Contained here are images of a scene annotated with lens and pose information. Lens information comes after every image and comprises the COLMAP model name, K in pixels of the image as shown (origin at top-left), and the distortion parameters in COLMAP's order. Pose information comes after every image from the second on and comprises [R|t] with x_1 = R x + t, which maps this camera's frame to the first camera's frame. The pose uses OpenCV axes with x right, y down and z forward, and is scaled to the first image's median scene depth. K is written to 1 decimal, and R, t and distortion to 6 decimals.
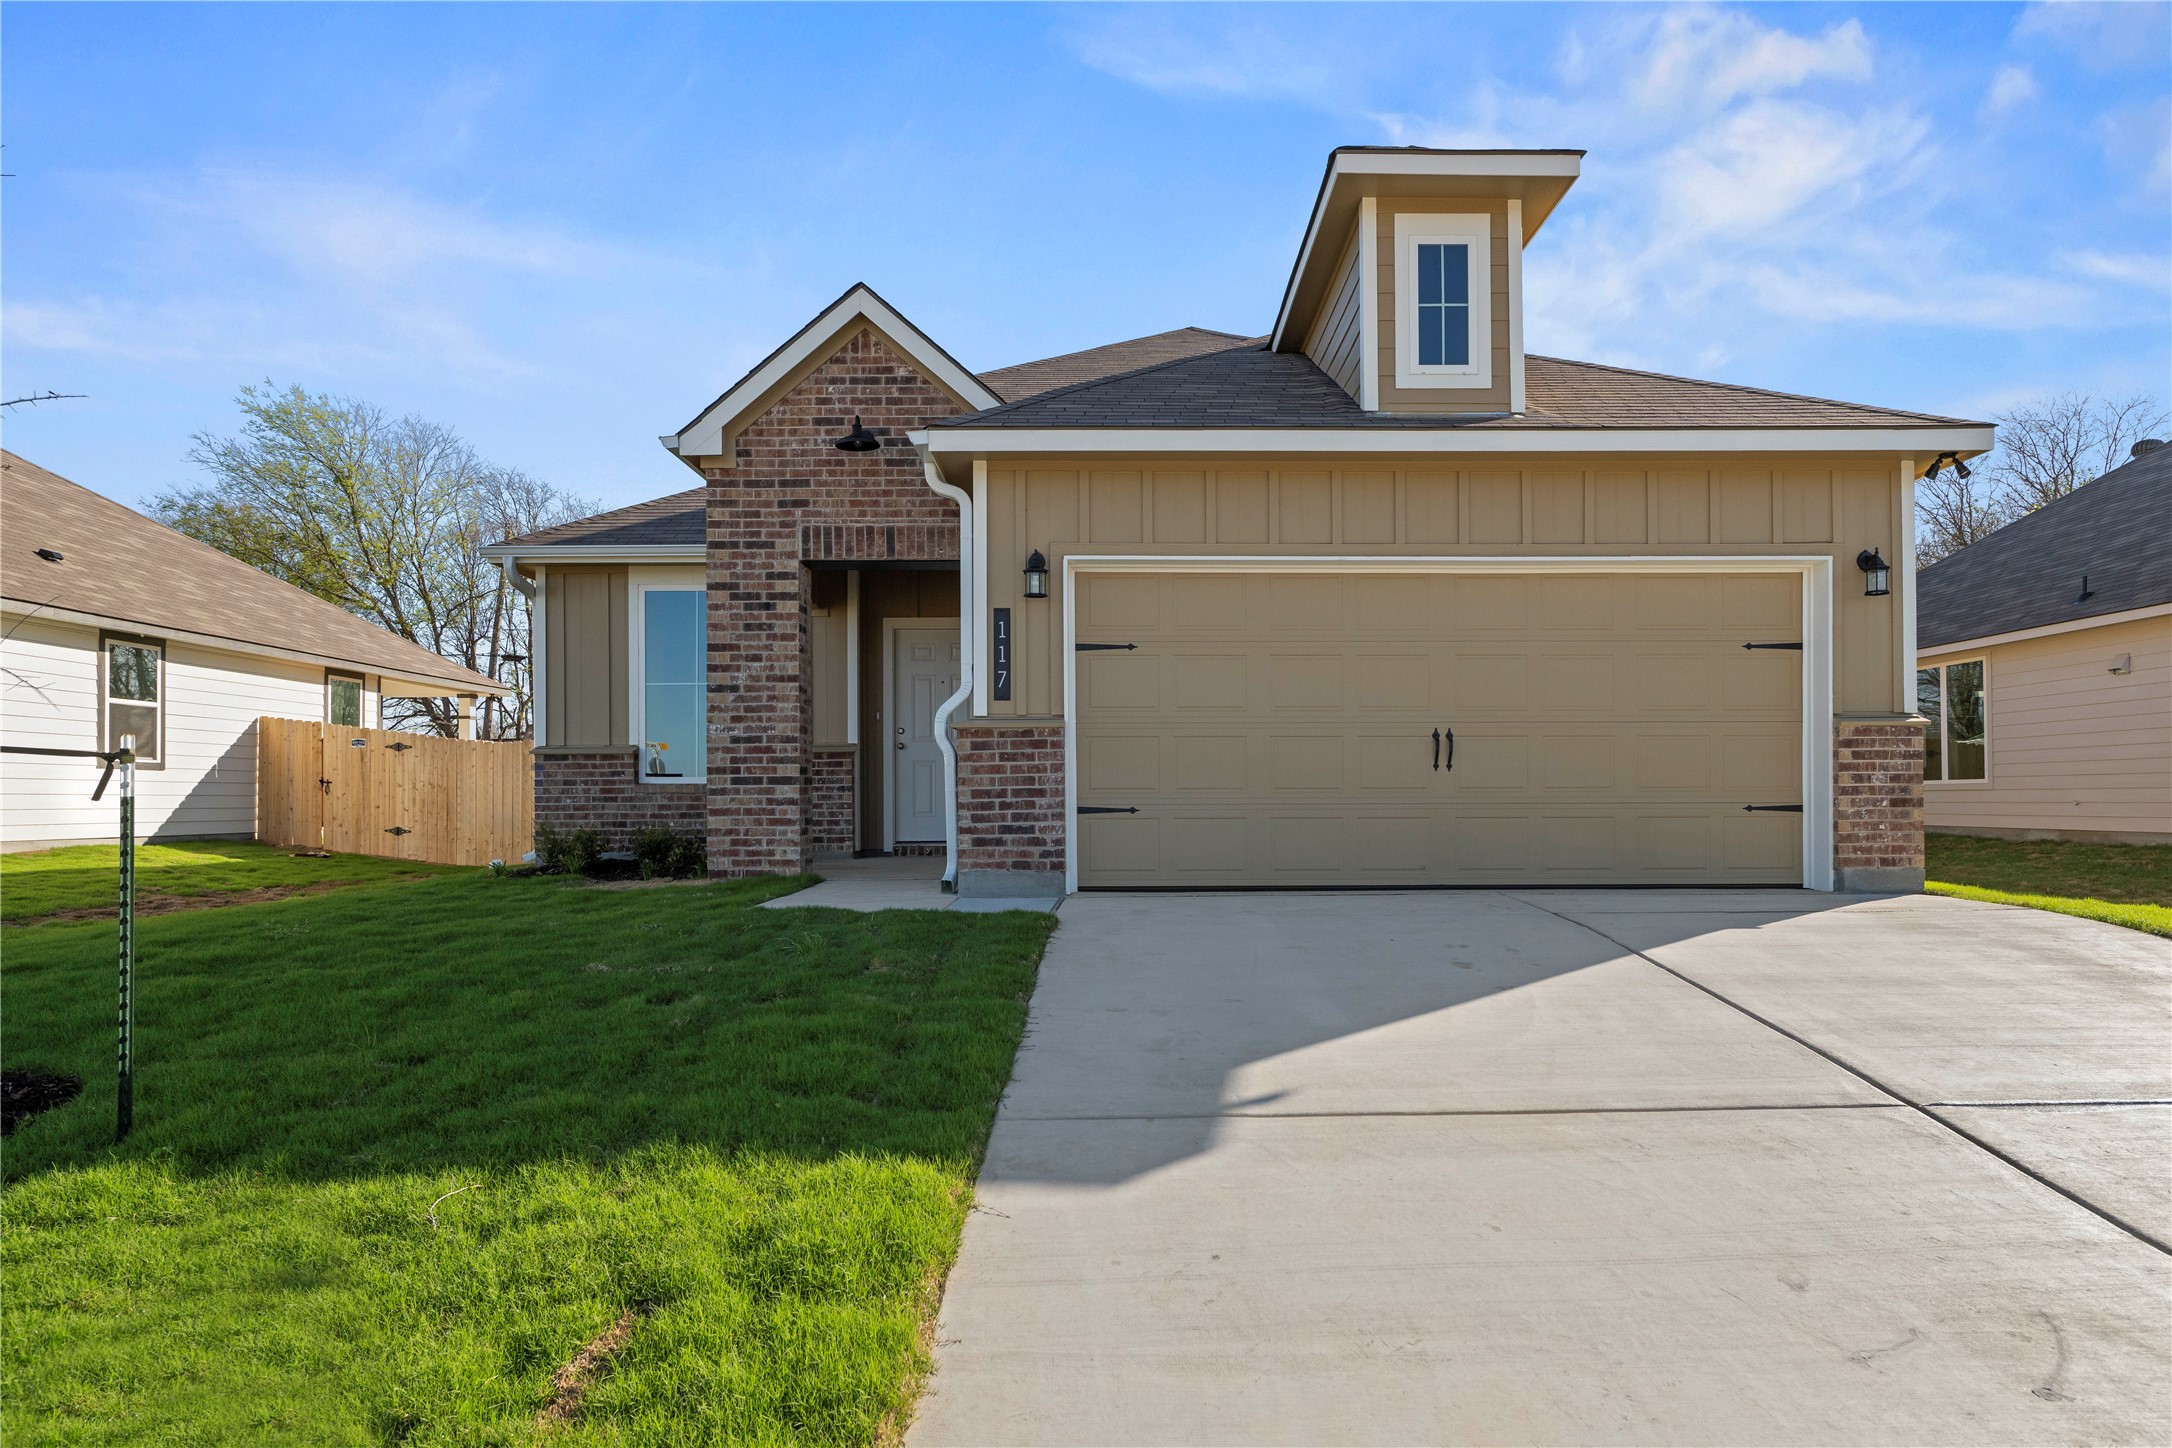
lens RADIAL K [[1357.1, 0, 1150.9], [0, 1357.1, 784.6], [0, 0, 1]] dist [0.006197, 0.003965]
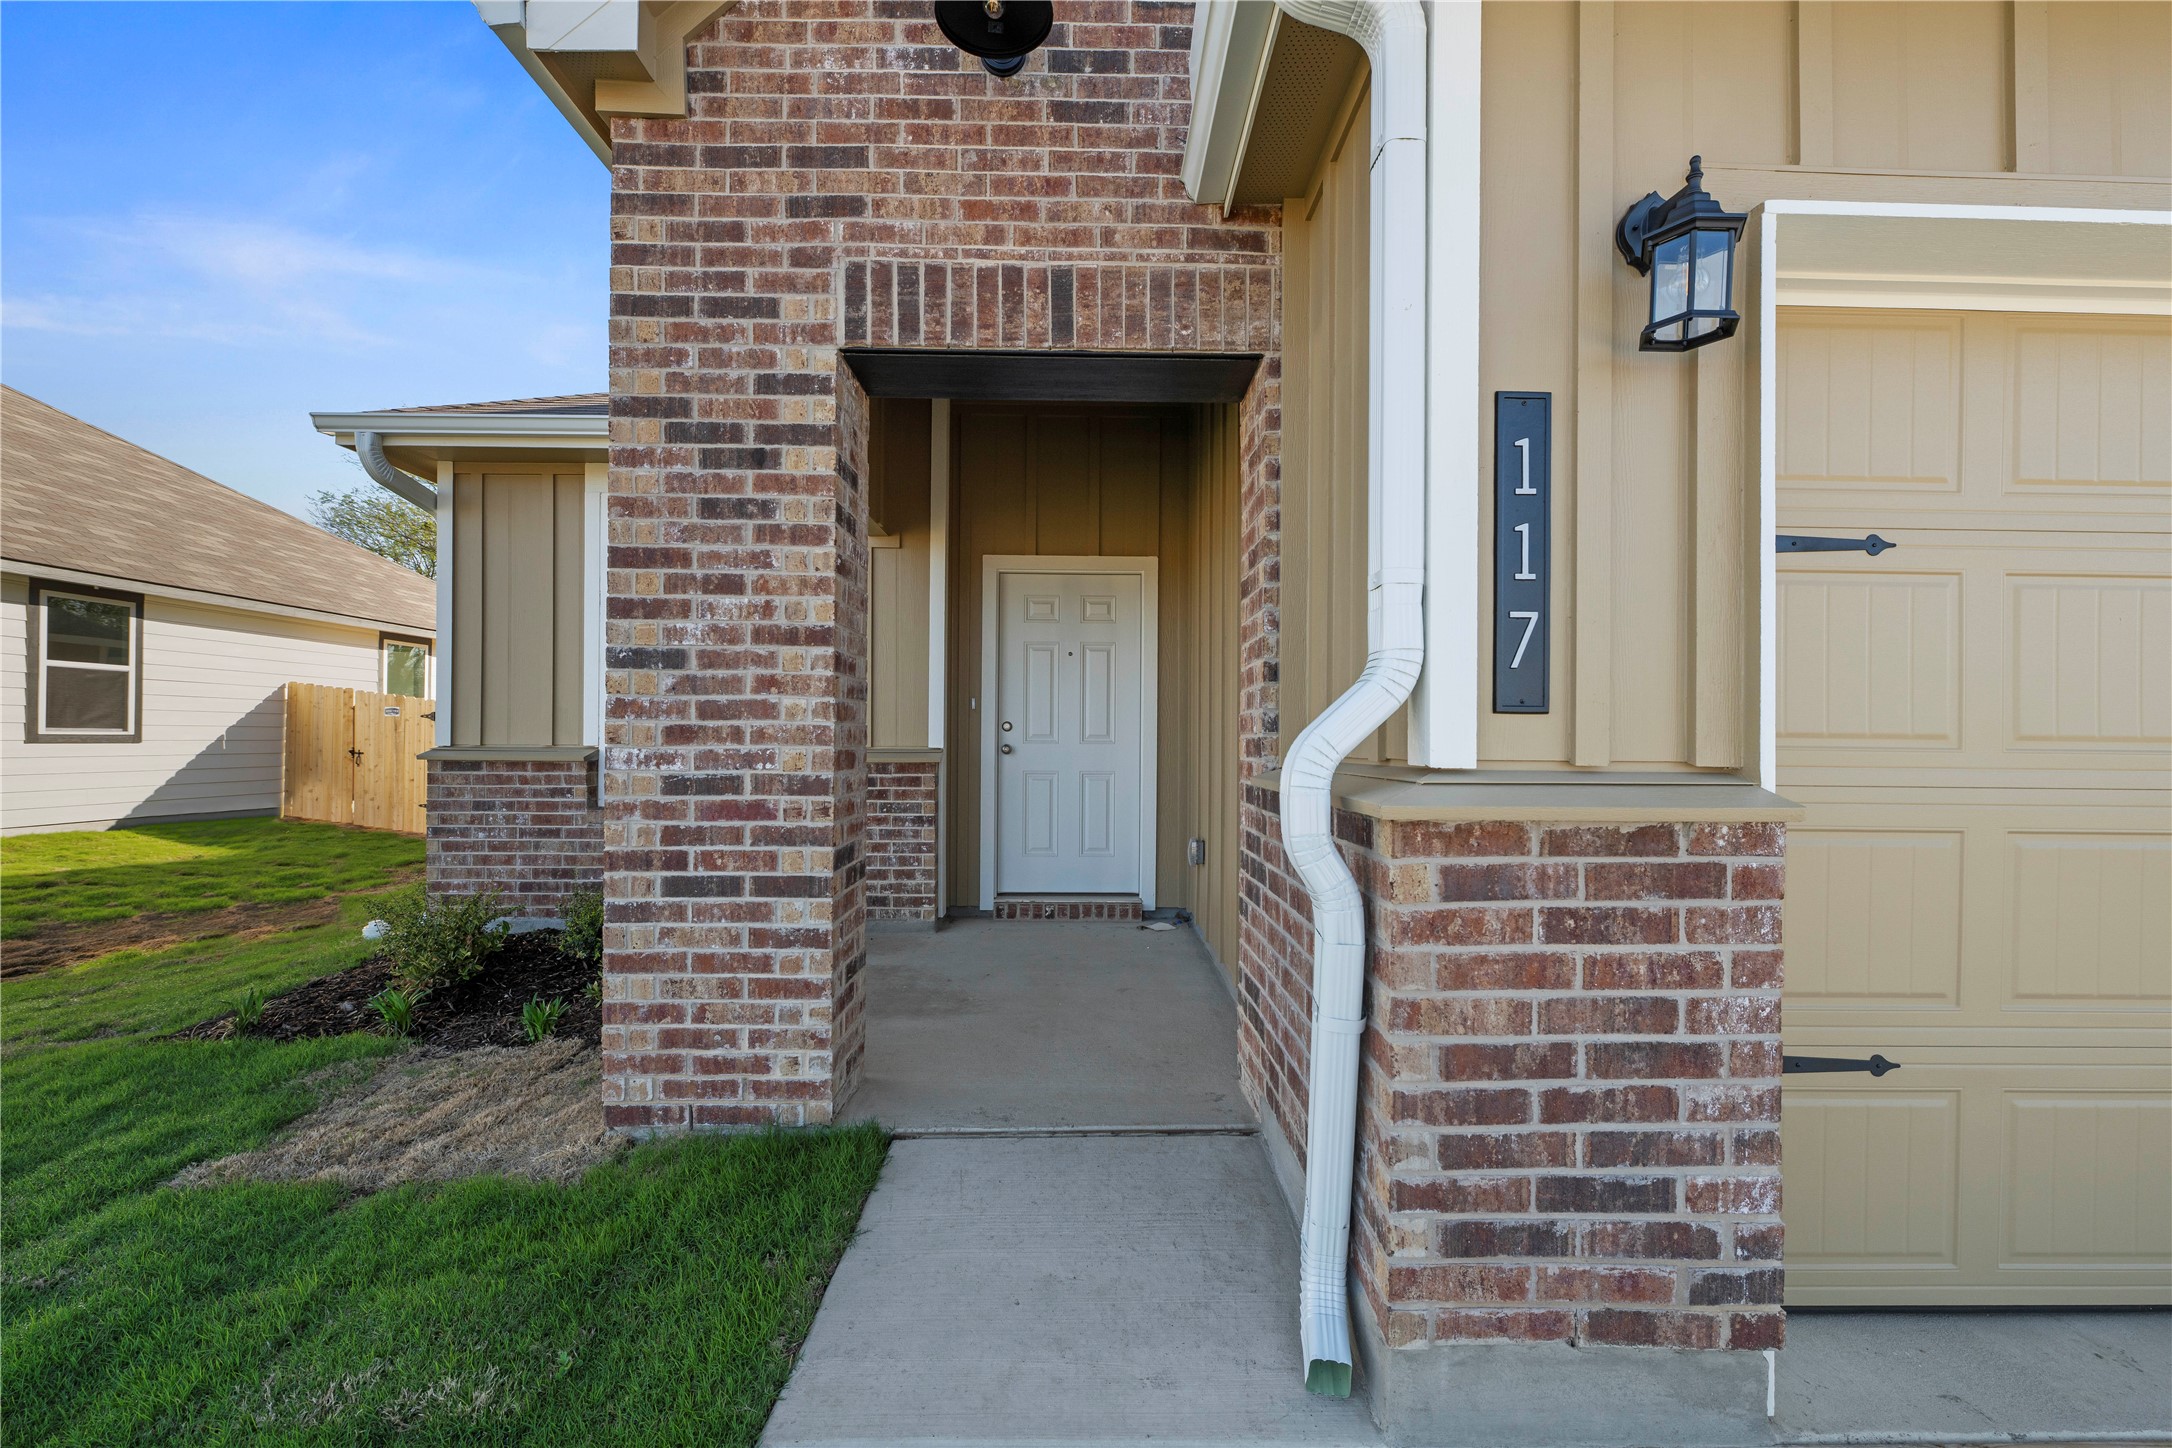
lens RADIAL K [[869.5, 0, 1103.1], [0, 869.5, 734.1], [0, 0, 1]] dist [-0.000211, 0.000156]
pose [[0.999880, 0.013863, 0.006848, -0.179944], [-0.013938, 0.999842, 0.011052, -0.052941], [-0.006693, -0.011146, 0.999915, 0.738705]]
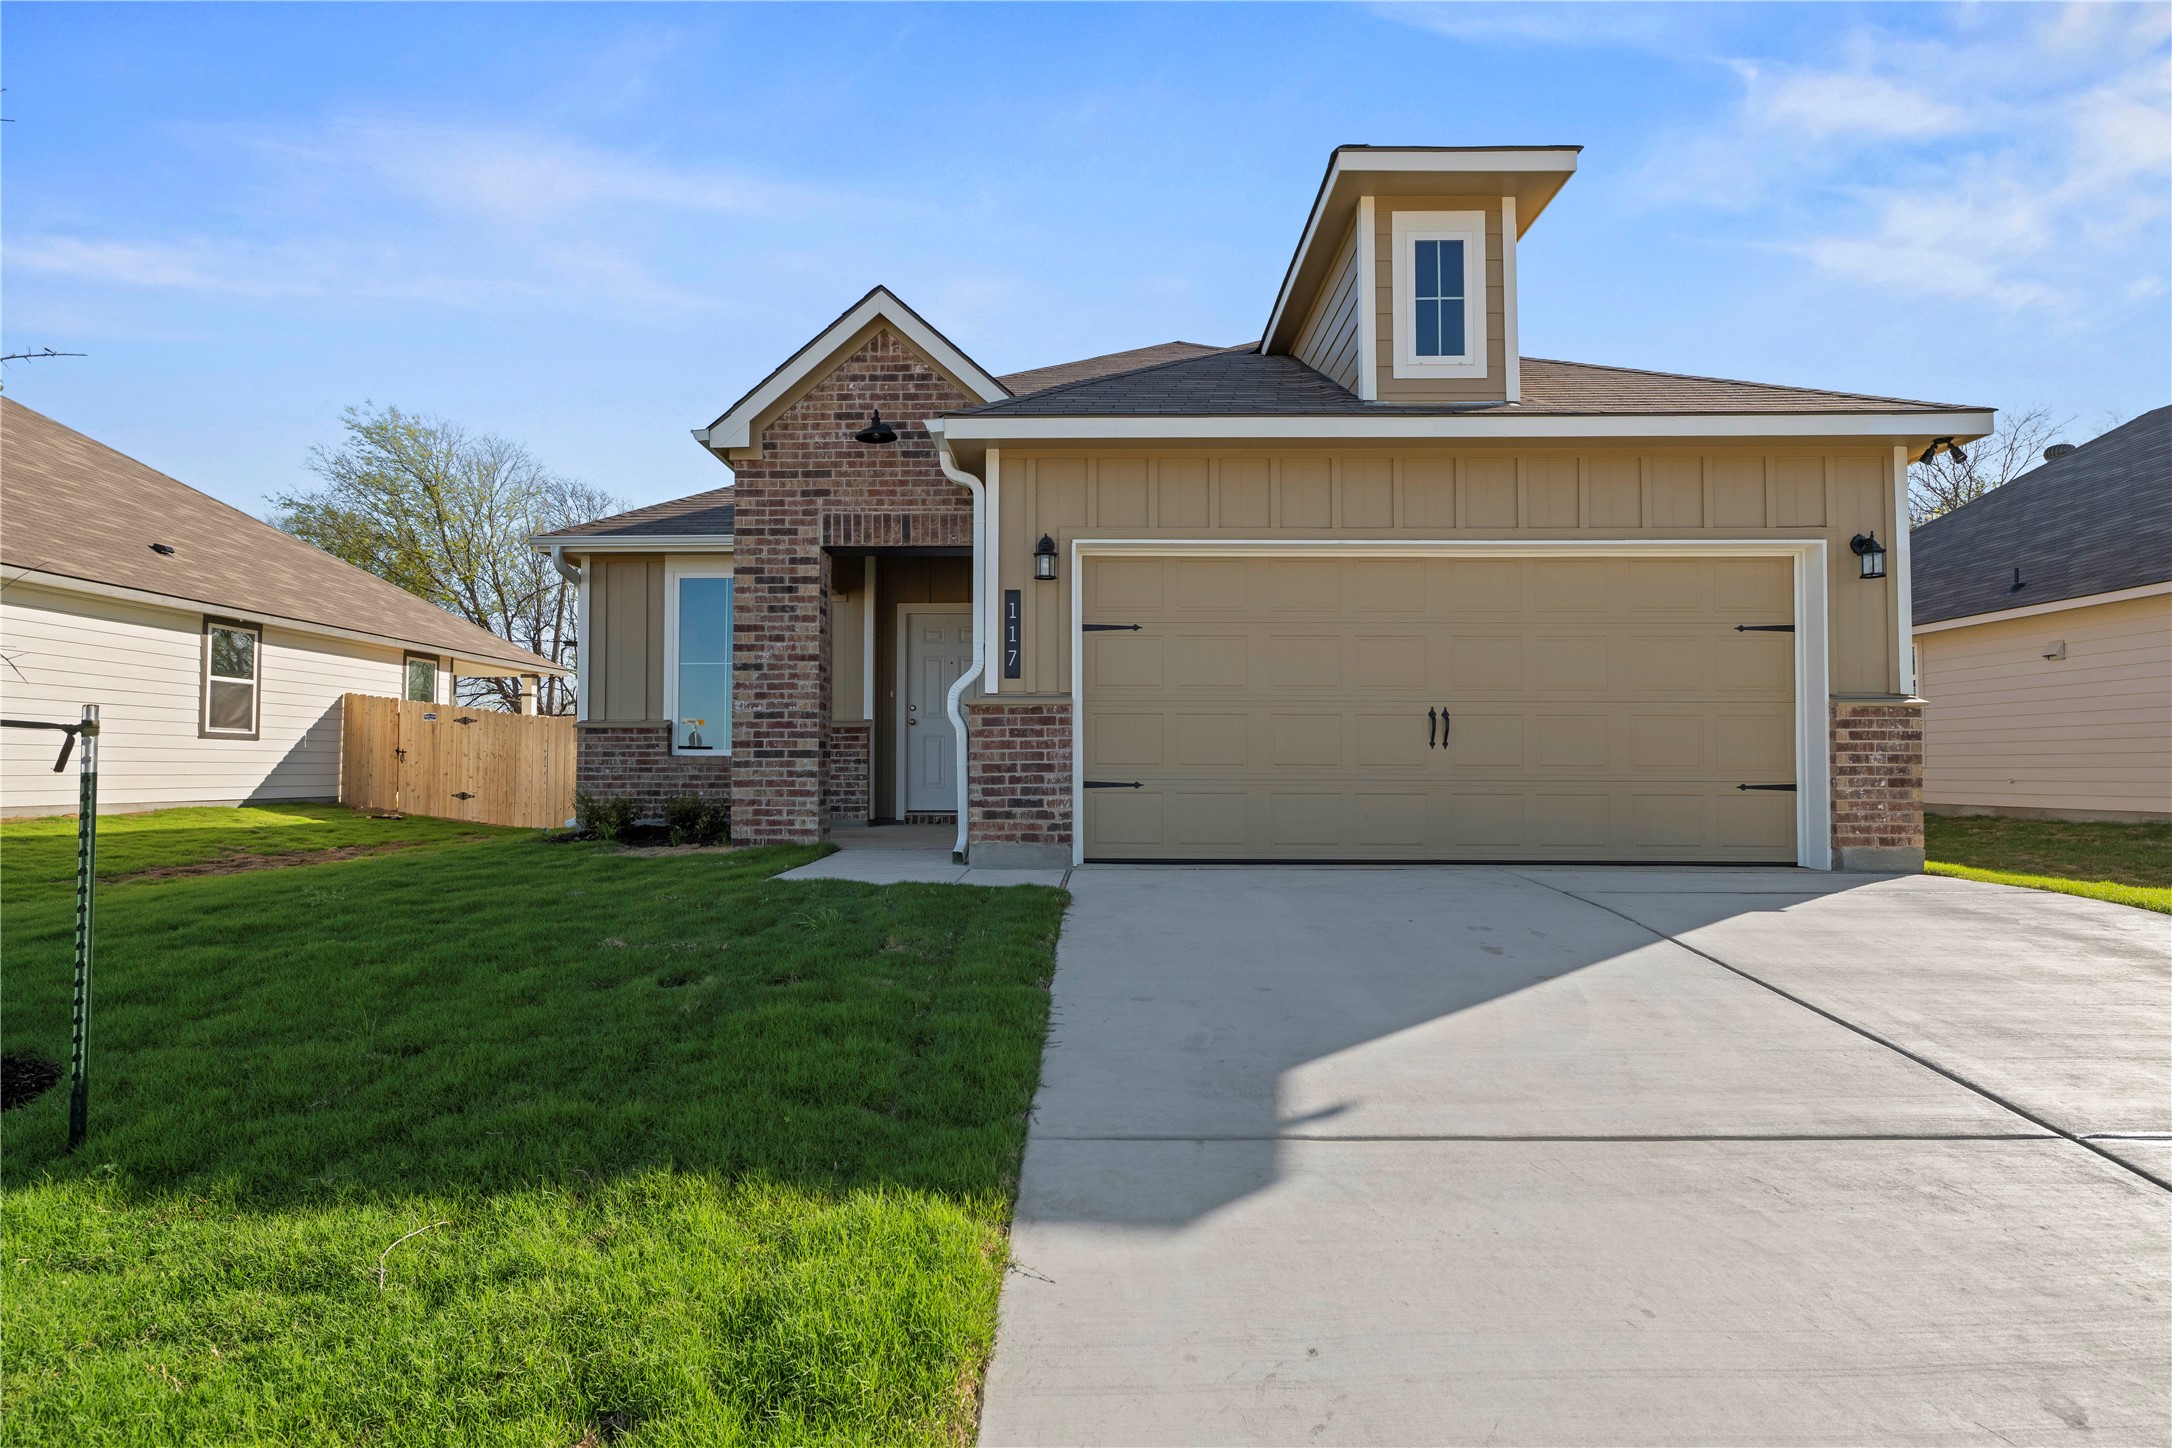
lens RADIAL K [[1174.7, 0, 1081.6], [0, 1174.7, 732.0], [0, 0, 1]] dist [0.003163, 0.003268]
pose [[0.999374, 0.005200, -0.035002, -0.022426], [-0.005924, 0.999770, -0.020629, -0.002528], [0.034887, 0.020823, 0.999174, 0.093976]]
